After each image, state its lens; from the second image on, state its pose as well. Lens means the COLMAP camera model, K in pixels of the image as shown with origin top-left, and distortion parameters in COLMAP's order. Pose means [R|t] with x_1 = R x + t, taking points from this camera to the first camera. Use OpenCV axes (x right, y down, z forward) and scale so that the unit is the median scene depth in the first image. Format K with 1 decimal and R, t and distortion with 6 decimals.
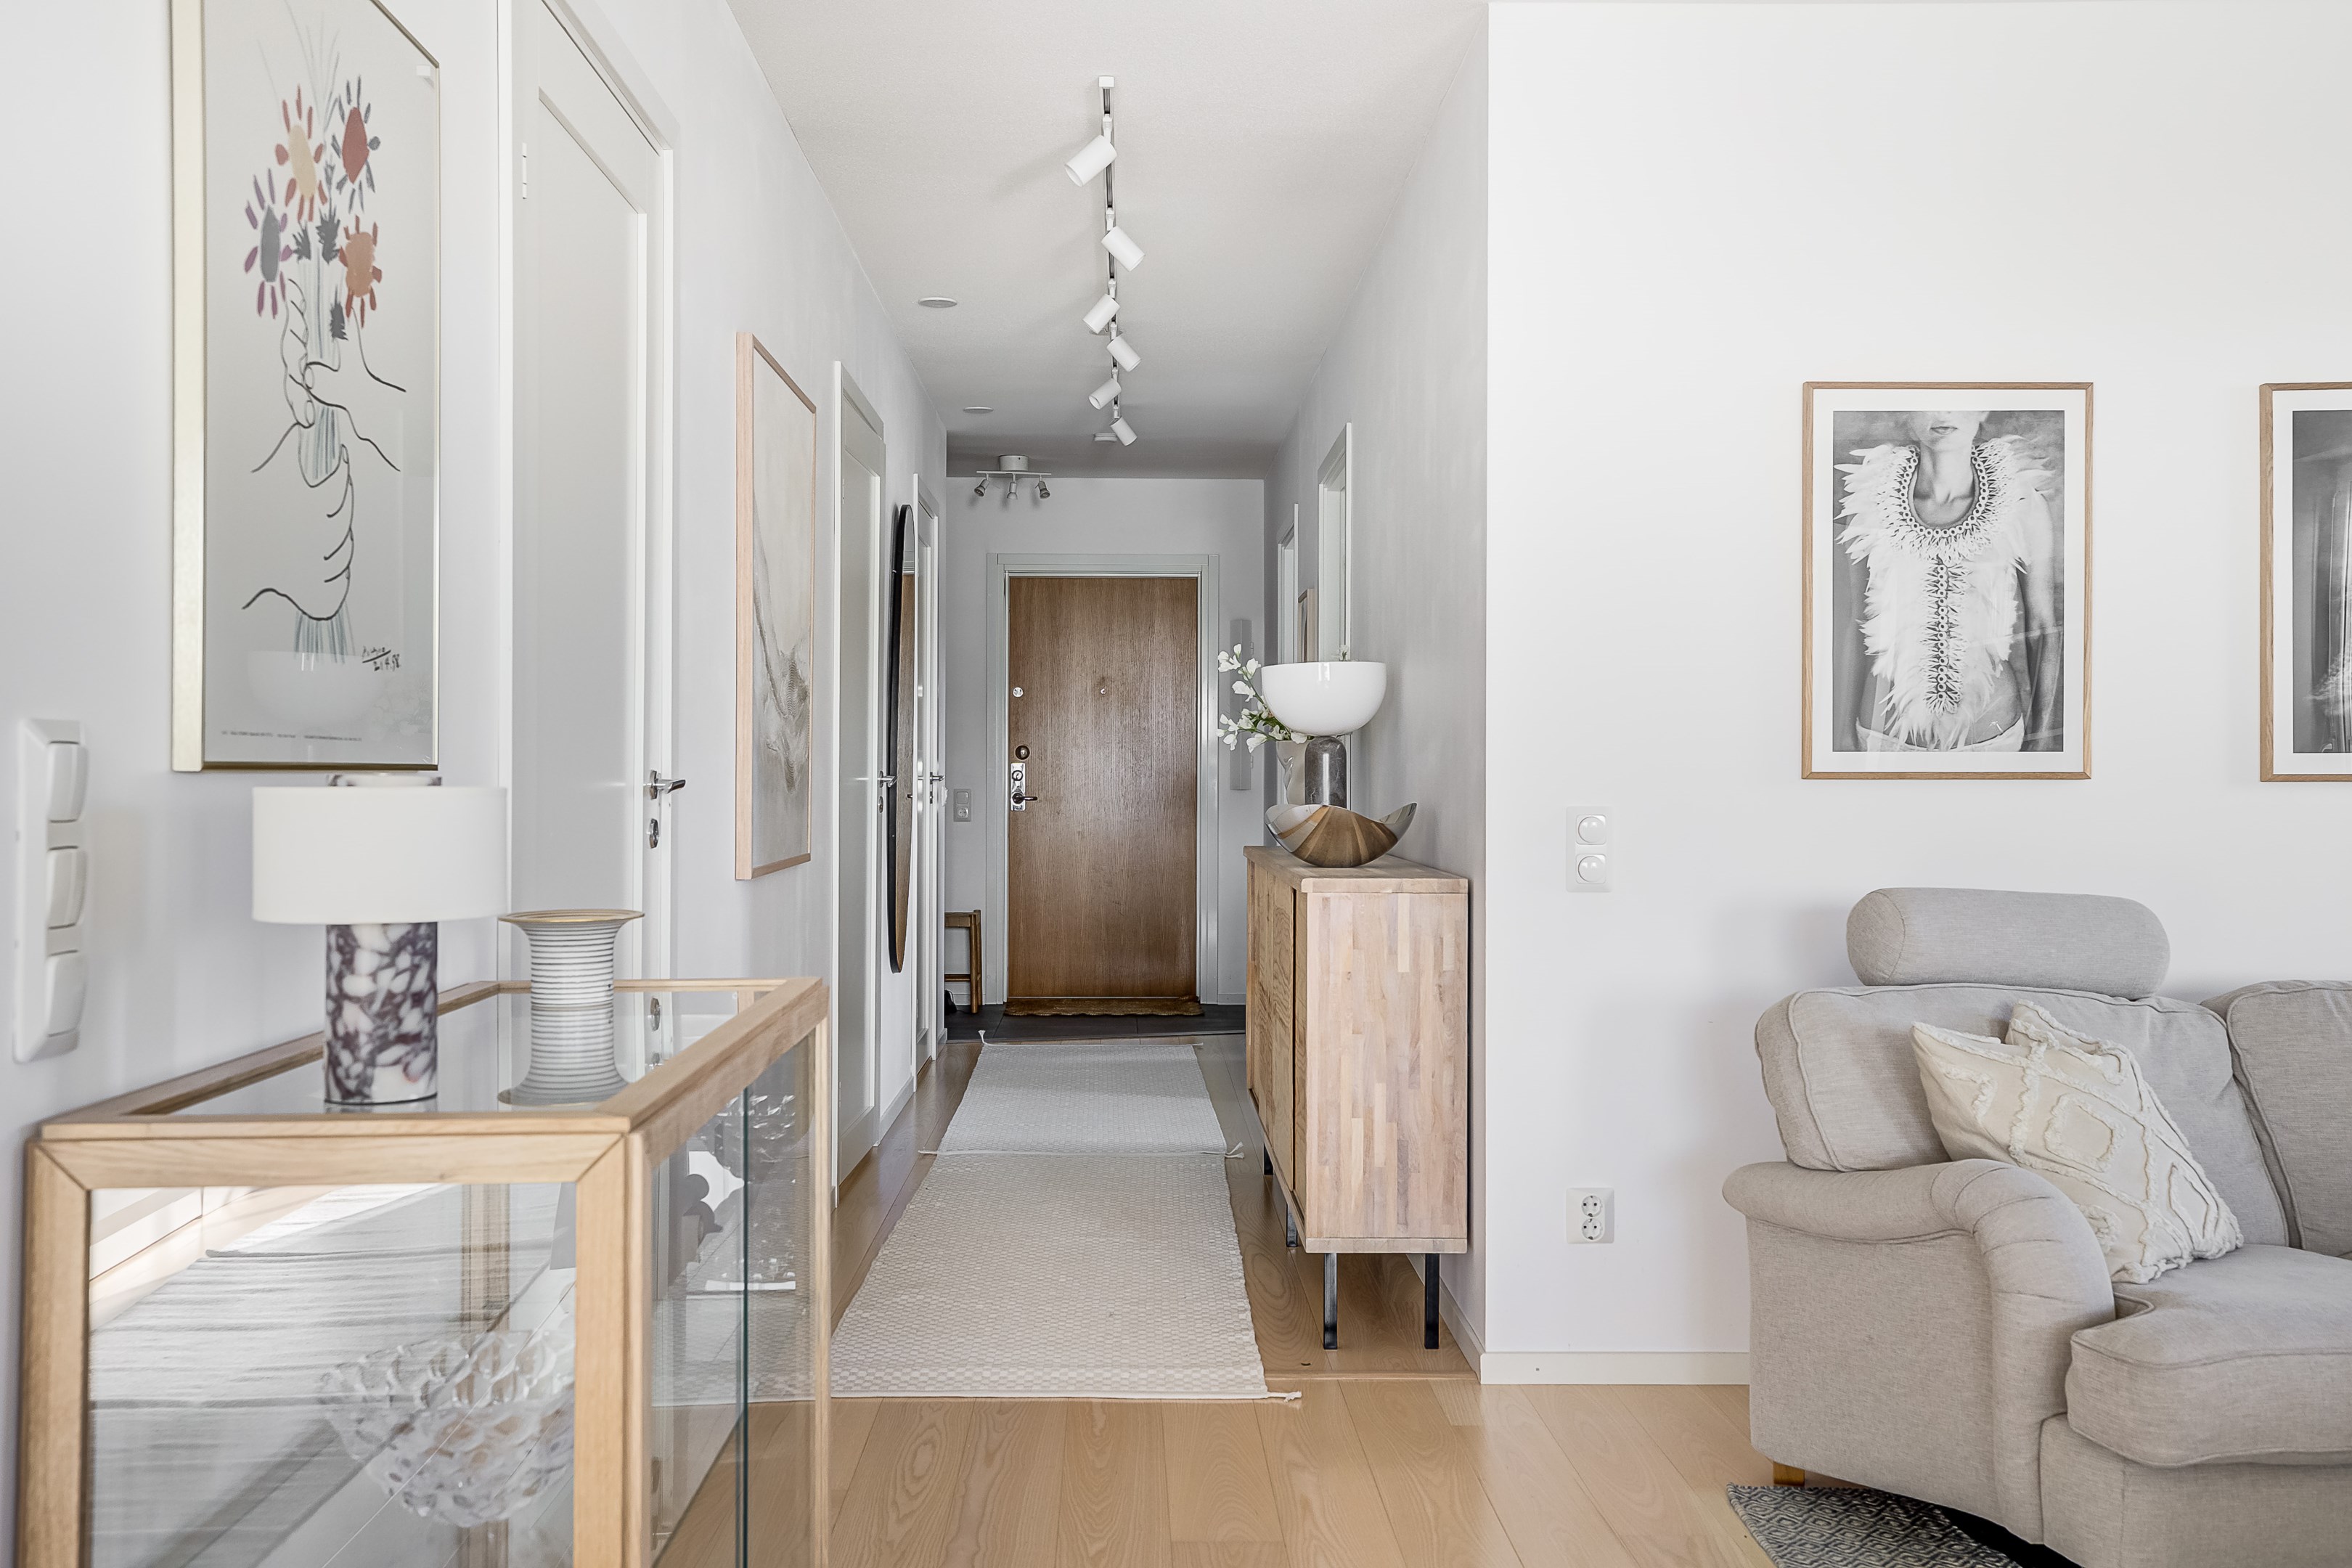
lens RADIAL K [[2237.2, 0, 1173.9], [0, 2237.2, 787.8], [0, 0, 1]] dist [0.021589, 0.000000]
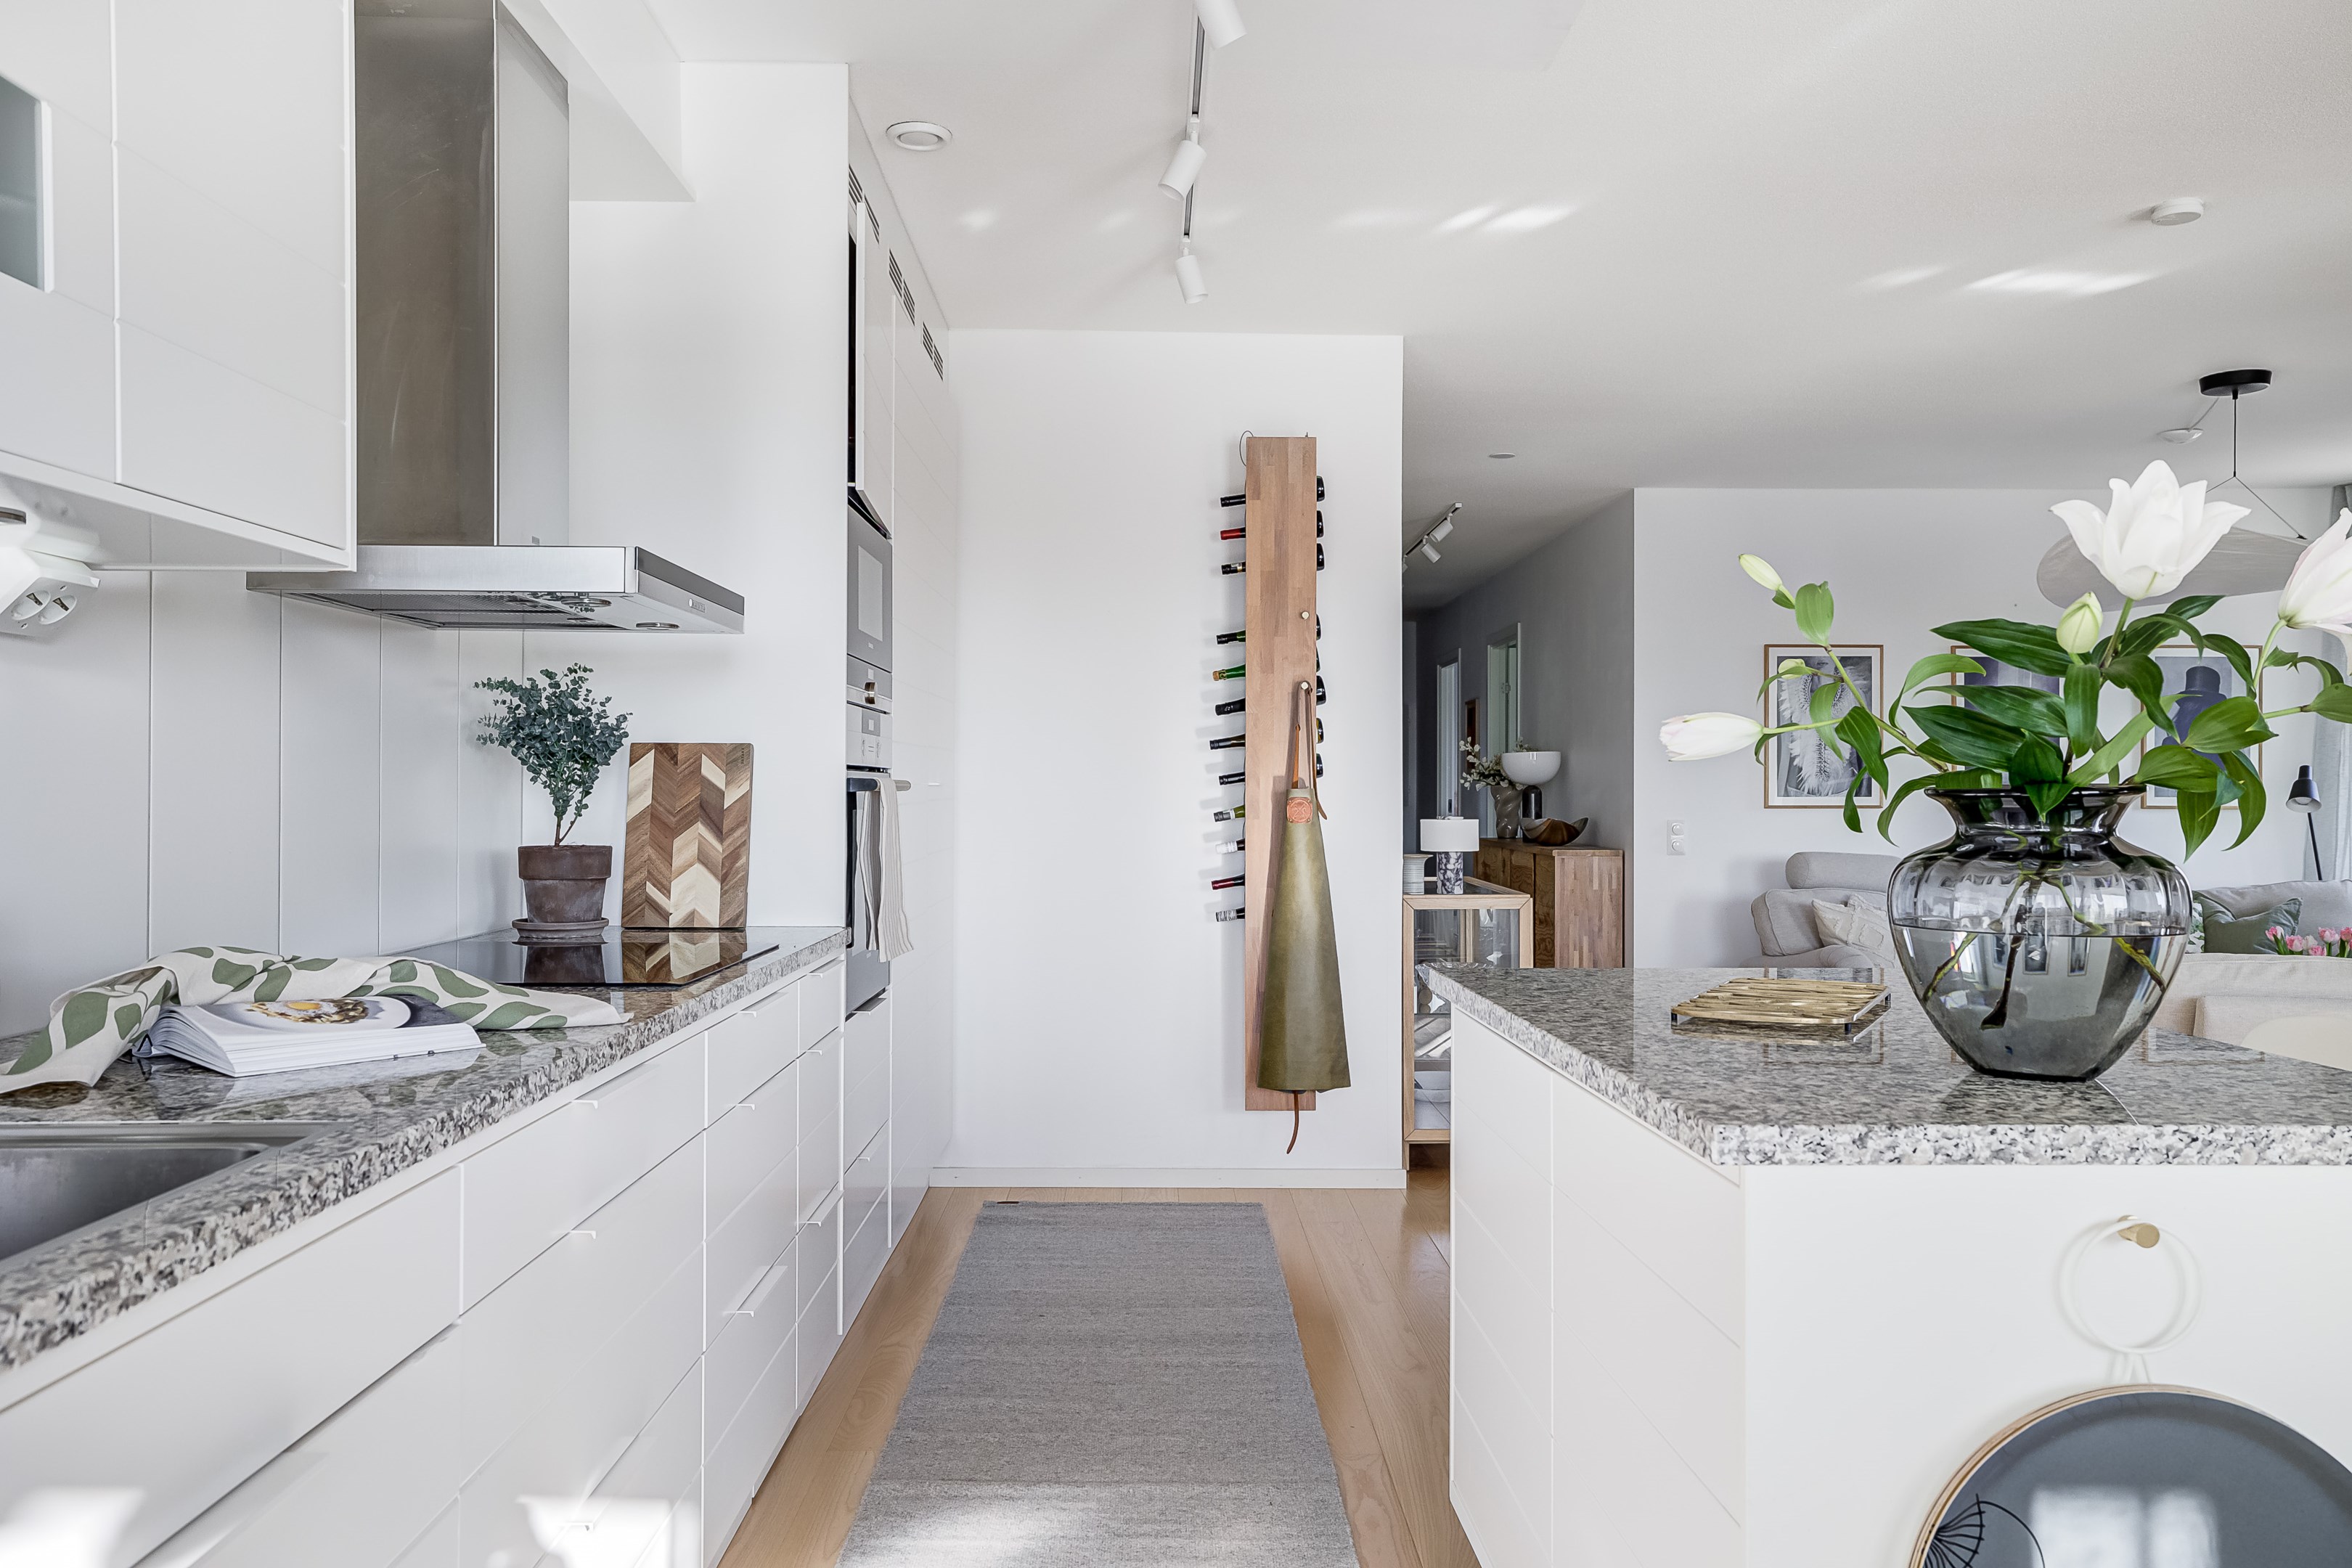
lens RADIAL K [[1812.7, 0, 1178.9], [0, 1812.7, 779.1], [0, 0, 1]] dist [-0.007552, -0.001076]
pose [[0.999928, -0.001716, -0.011916, -0.325746], [0.001592, 0.999945, -0.010365, -0.015717], [0.011933, 0.010345, 0.999875, -0.954196]]
